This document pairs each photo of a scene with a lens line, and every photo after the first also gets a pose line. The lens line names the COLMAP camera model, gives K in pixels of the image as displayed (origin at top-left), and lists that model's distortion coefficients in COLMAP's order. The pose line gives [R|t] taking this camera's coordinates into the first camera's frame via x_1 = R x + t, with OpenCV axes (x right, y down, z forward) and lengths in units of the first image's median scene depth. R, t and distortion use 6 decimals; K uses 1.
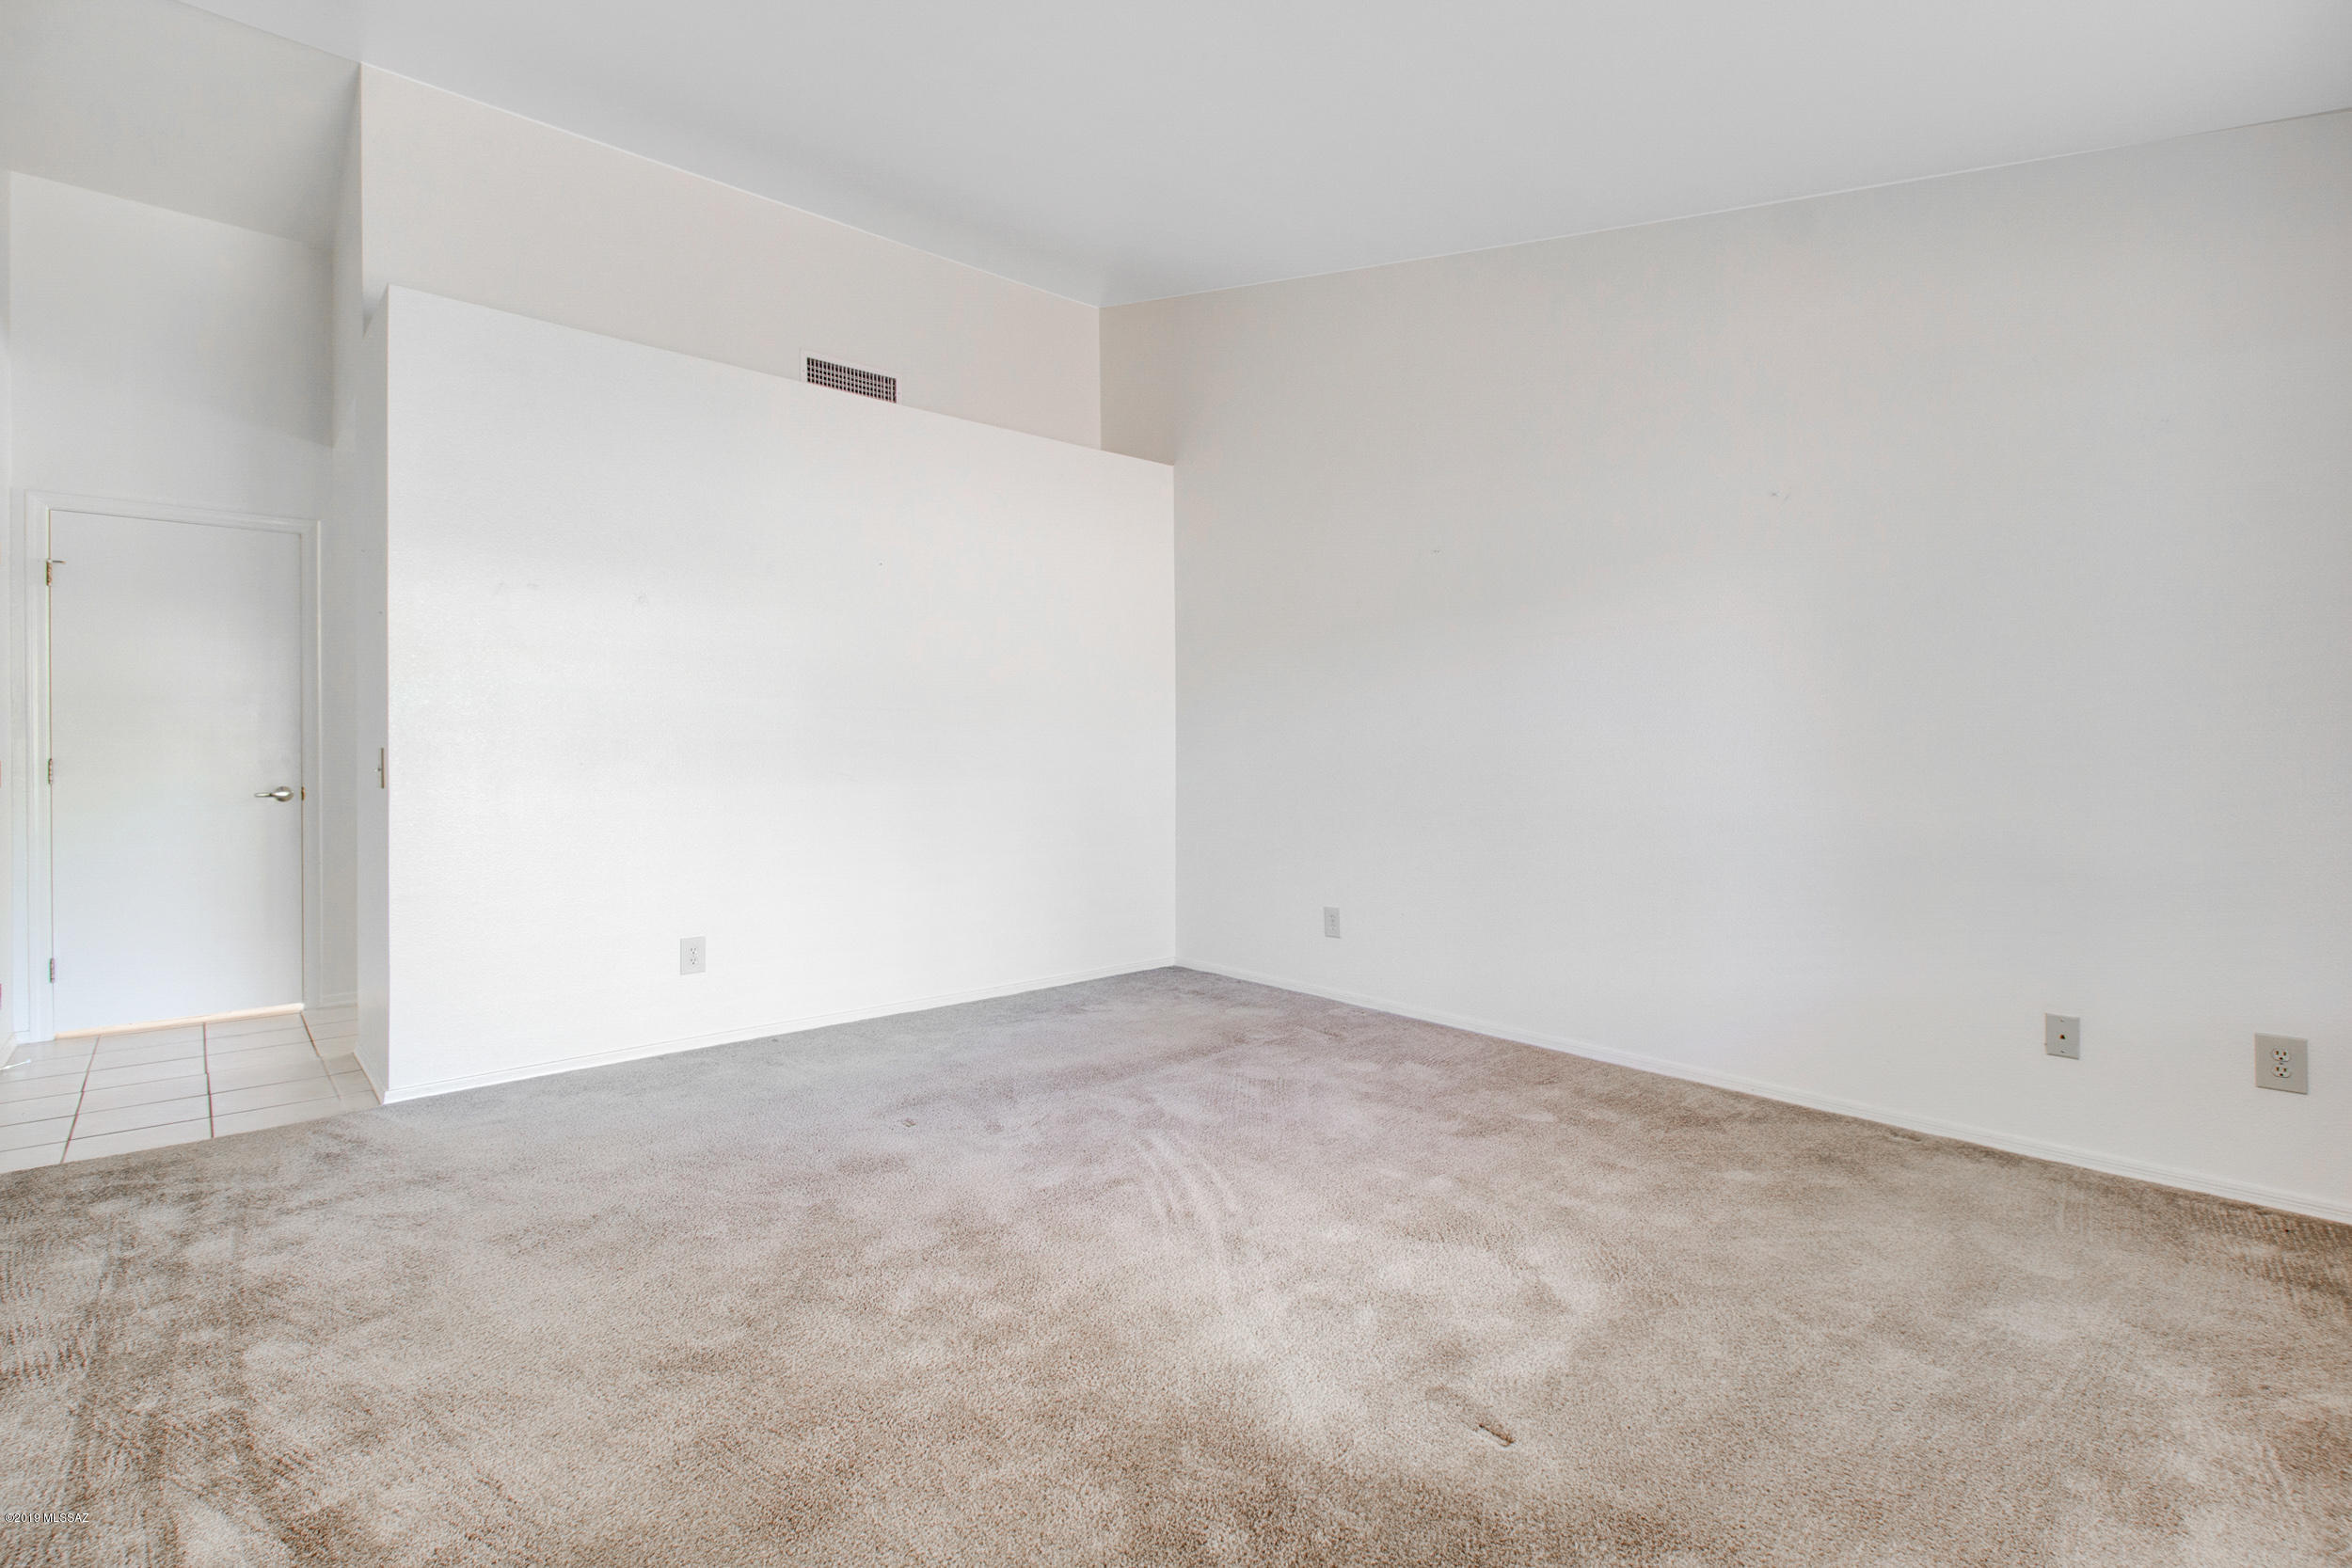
lens RADIAL K [[1079.1, 0, 1173.4], [0, 1079.1, 766.6], [0, 0, 1]] dist [0.004369, -0.000606]
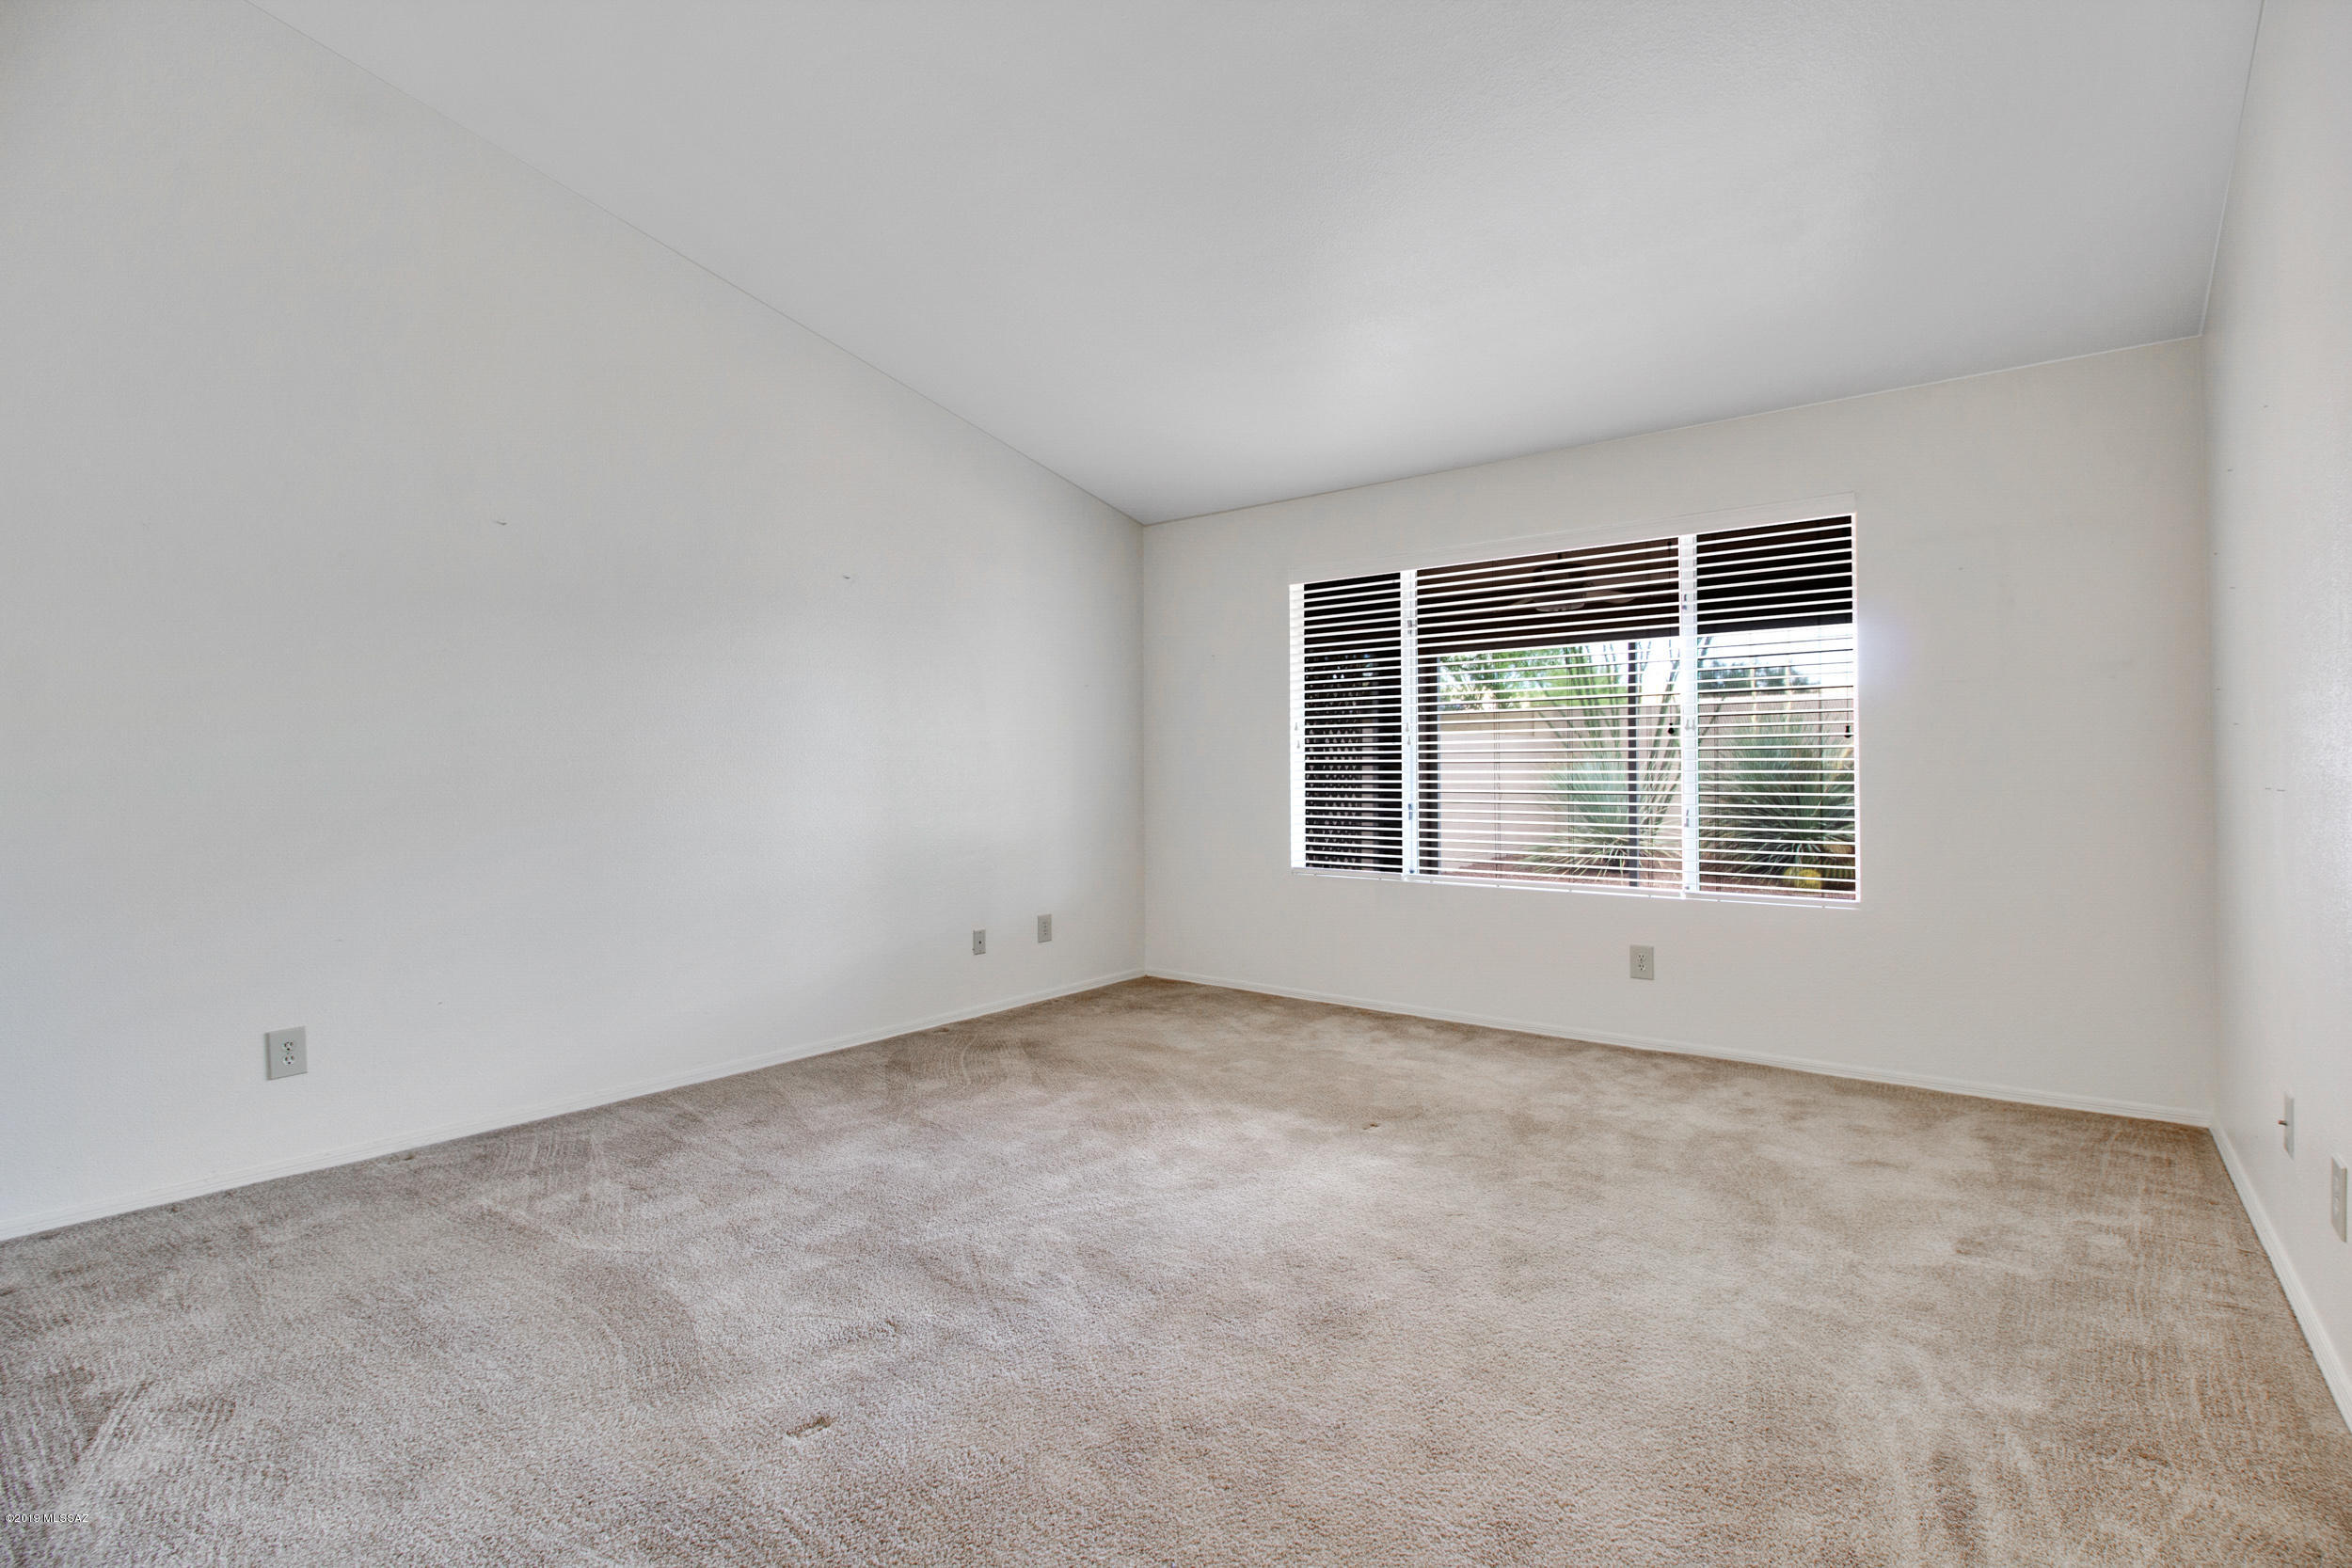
lens RADIAL K [[1079.1, 0, 1173.4], [0, 1079.1, 766.6], [0, 0, 1]] dist [0.004369, -0.000606]
pose [[-0.179346, 0.006176, 0.983767, -0.994381], [0.018143, 0.999831, -0.002970, -0.022982], [-0.983619, 0.017315, -0.179428, 1.064349]]
